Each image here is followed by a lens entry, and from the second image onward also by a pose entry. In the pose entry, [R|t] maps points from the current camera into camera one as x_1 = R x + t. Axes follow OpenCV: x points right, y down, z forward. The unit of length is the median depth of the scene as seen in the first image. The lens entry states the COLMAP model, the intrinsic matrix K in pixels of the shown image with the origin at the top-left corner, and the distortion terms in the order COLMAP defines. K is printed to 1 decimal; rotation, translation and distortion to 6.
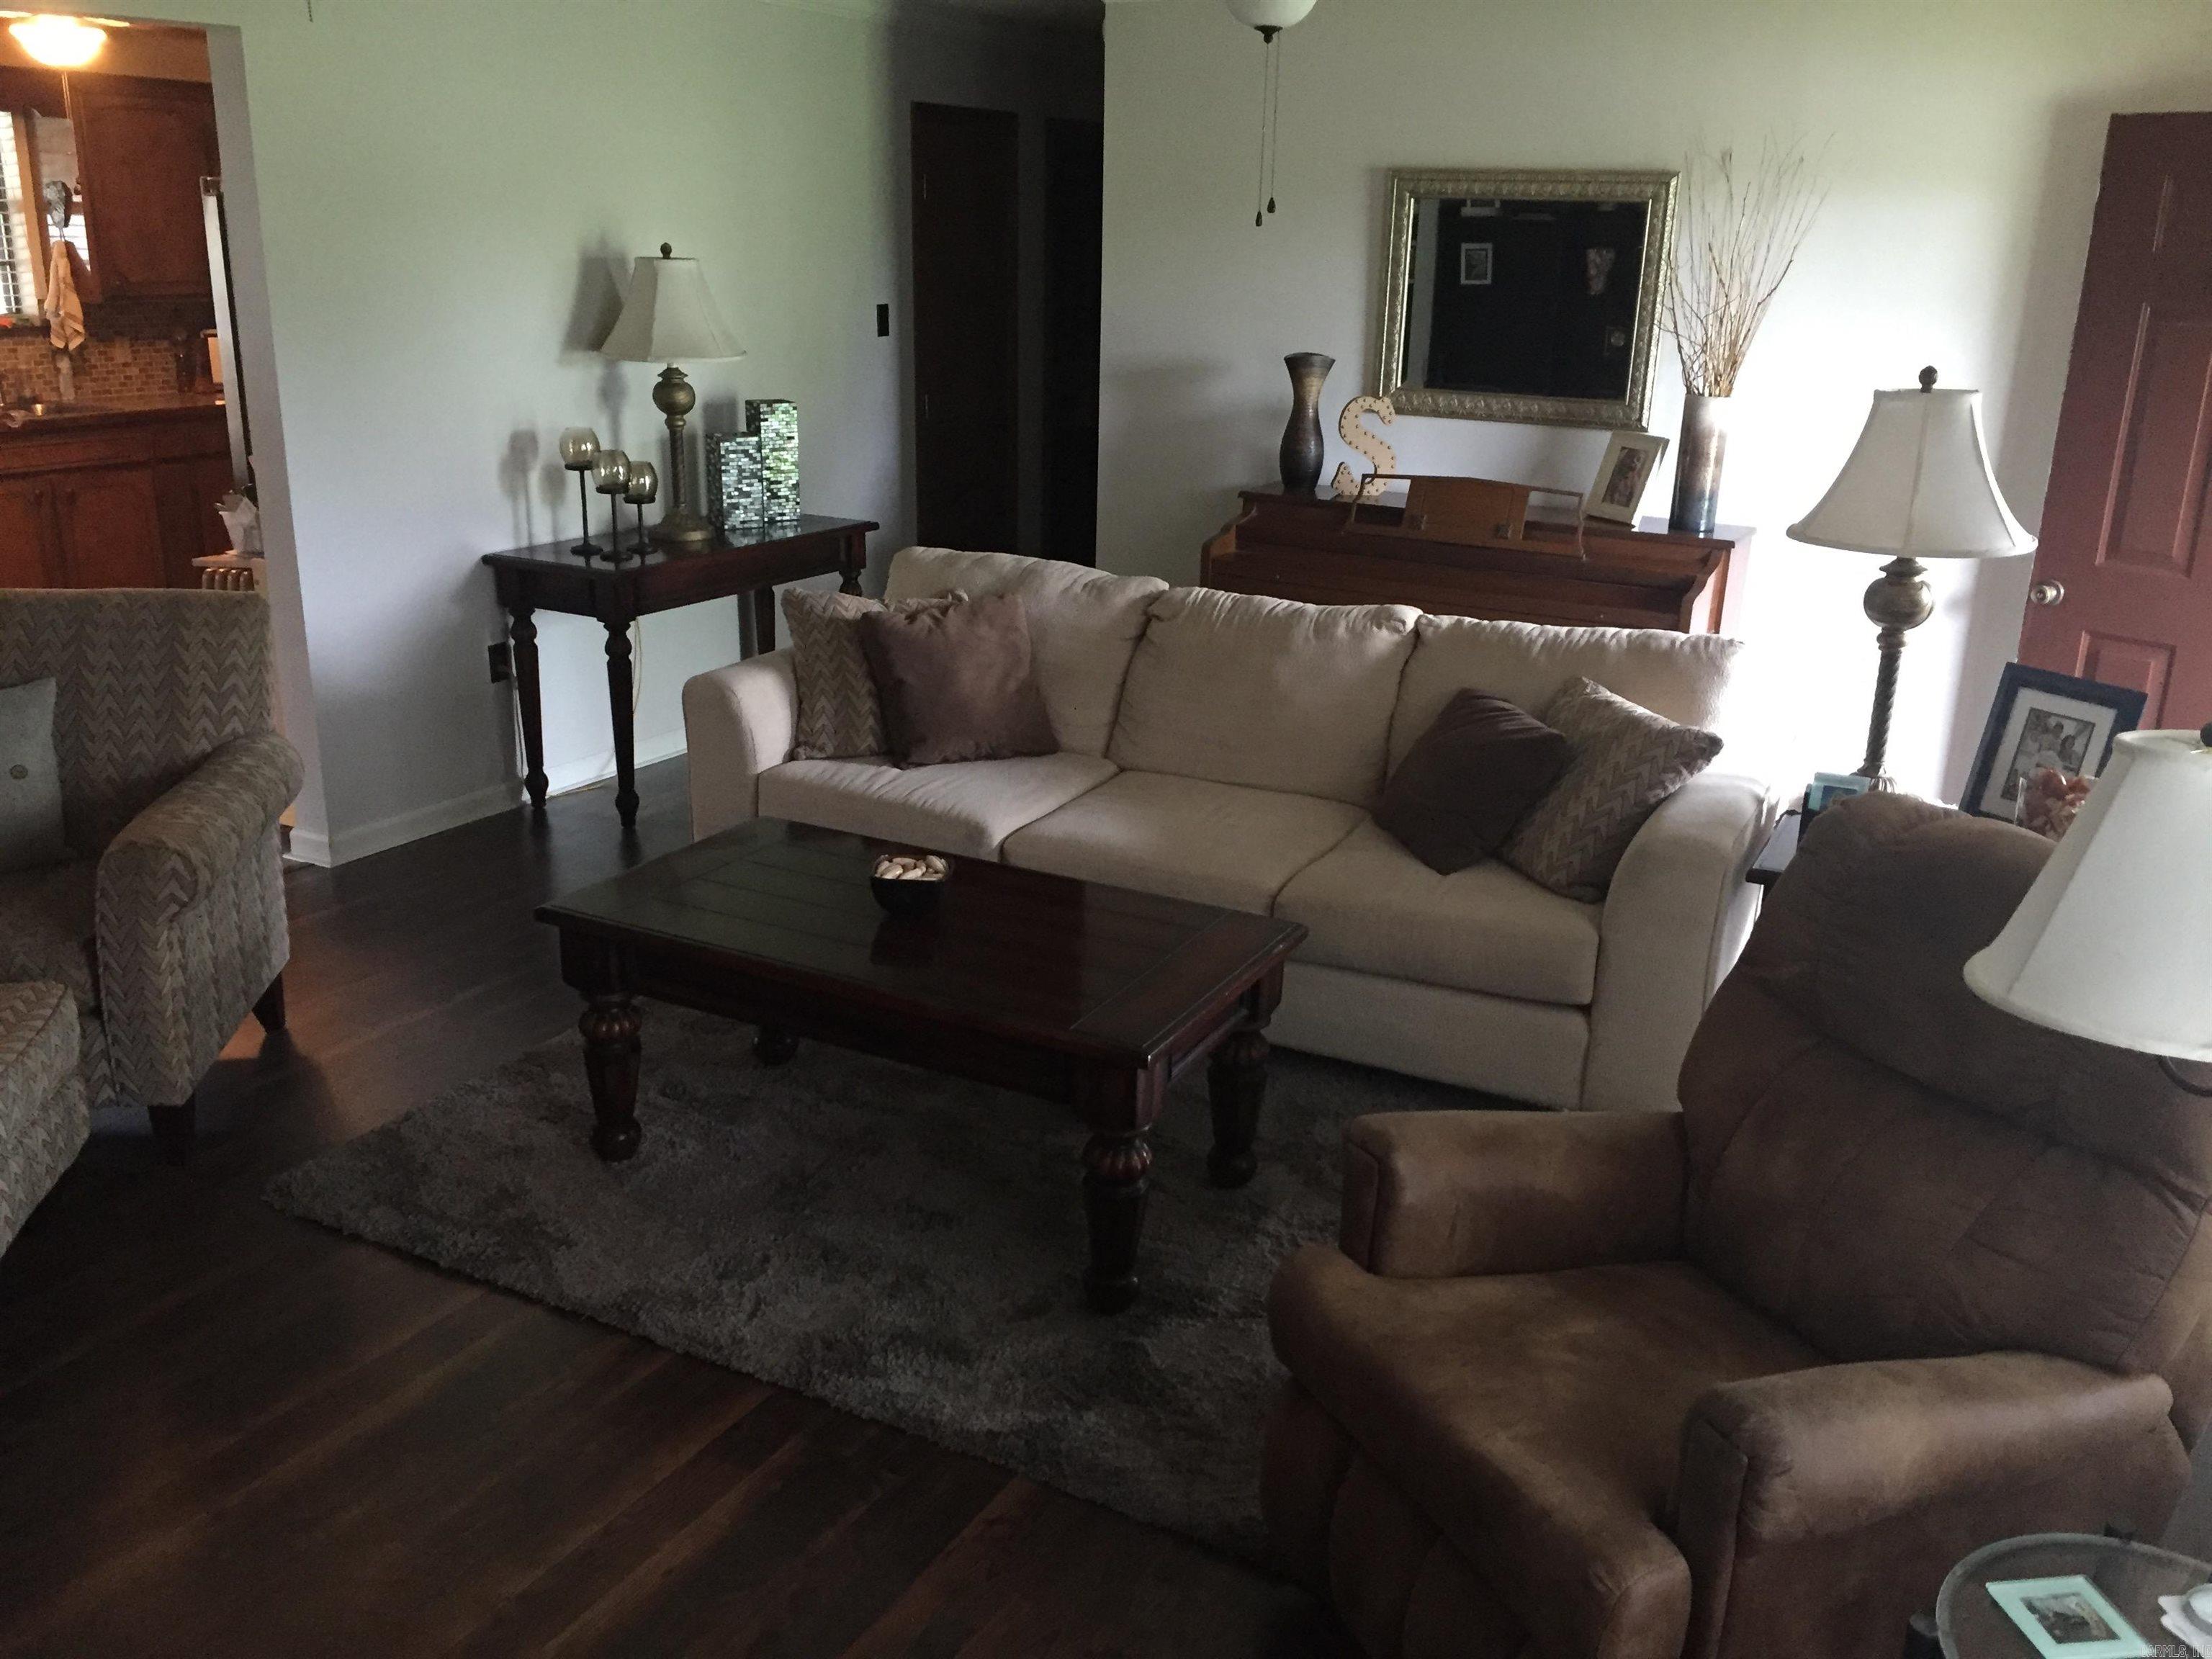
lens RADIAL K [[1892.0, 0, 1109.6], [0, 1892.0, 834.8], [0, 0, 1]] dist [0.085145, -0.114104]
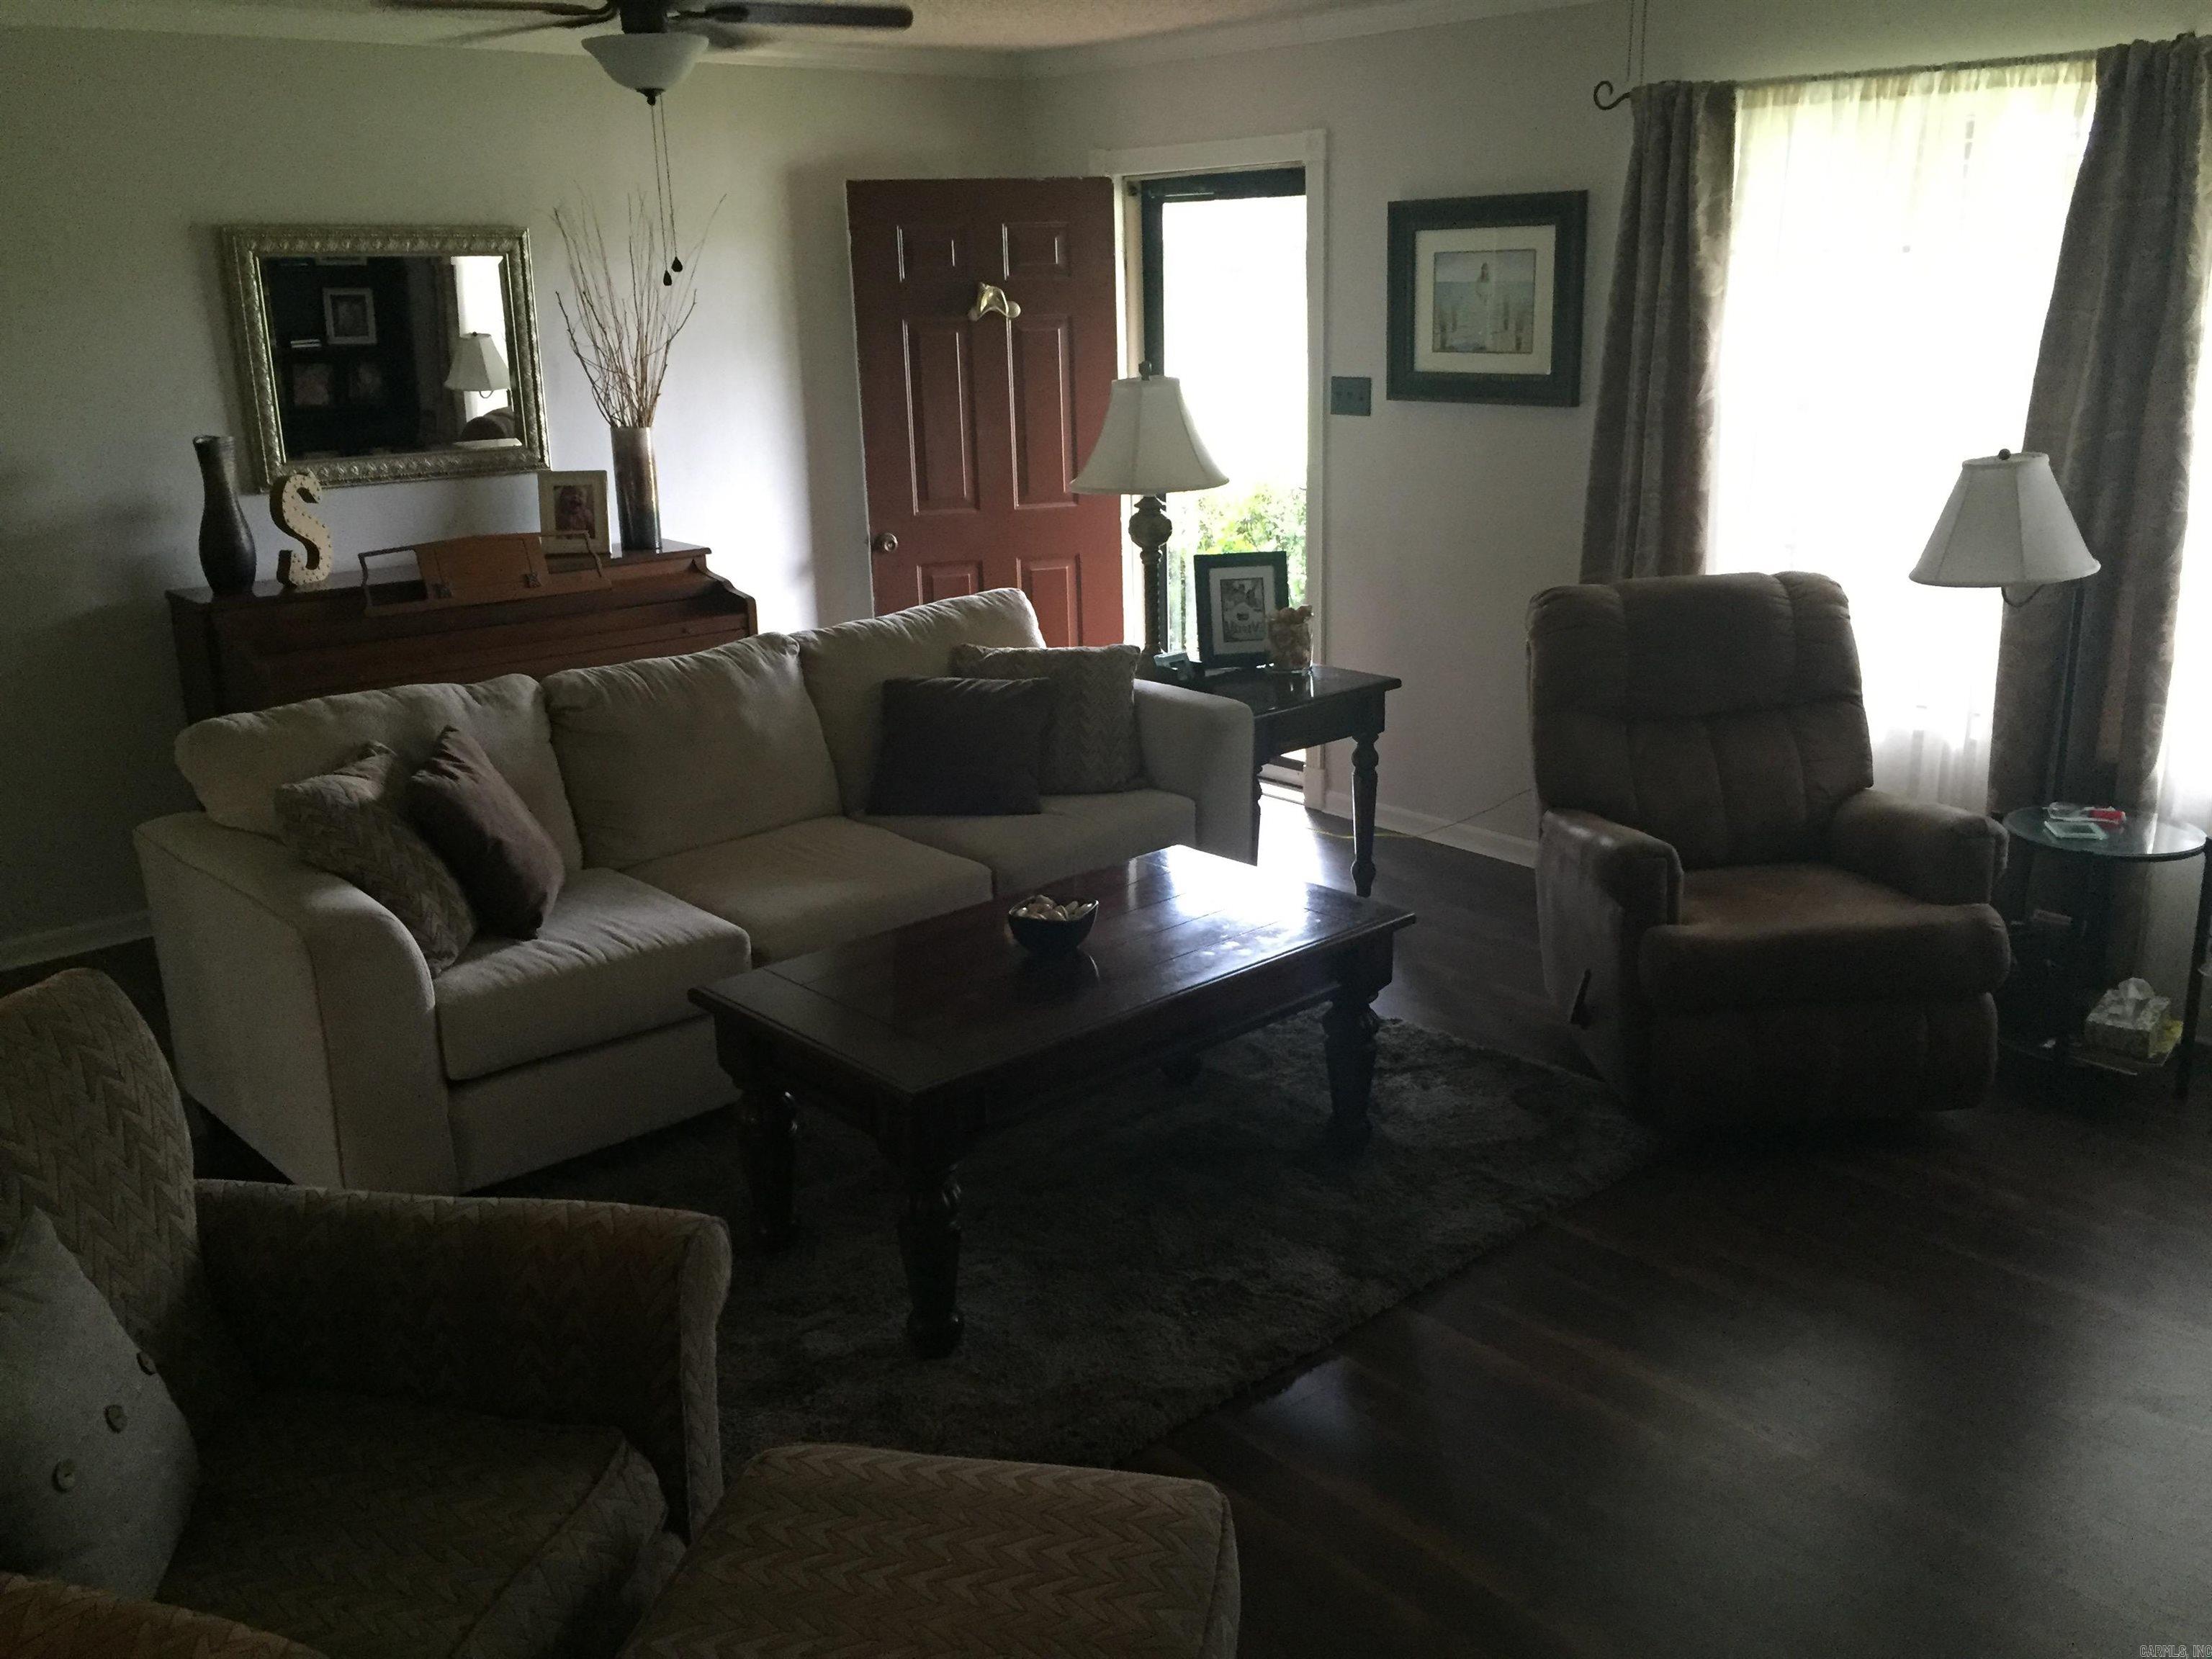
lens RADIAL K [[1892.0, 0, 1097.8], [0, 1892.0, 822.1], [0, 0, 1]] dist [0.085145, -0.114104]
pose [[0.349369, -0.296248, 0.888920, -0.737097], [0.320751, 0.929197, 0.183607, -0.153374], [-0.880375, 0.220975, 0.419654, 0.402017]]
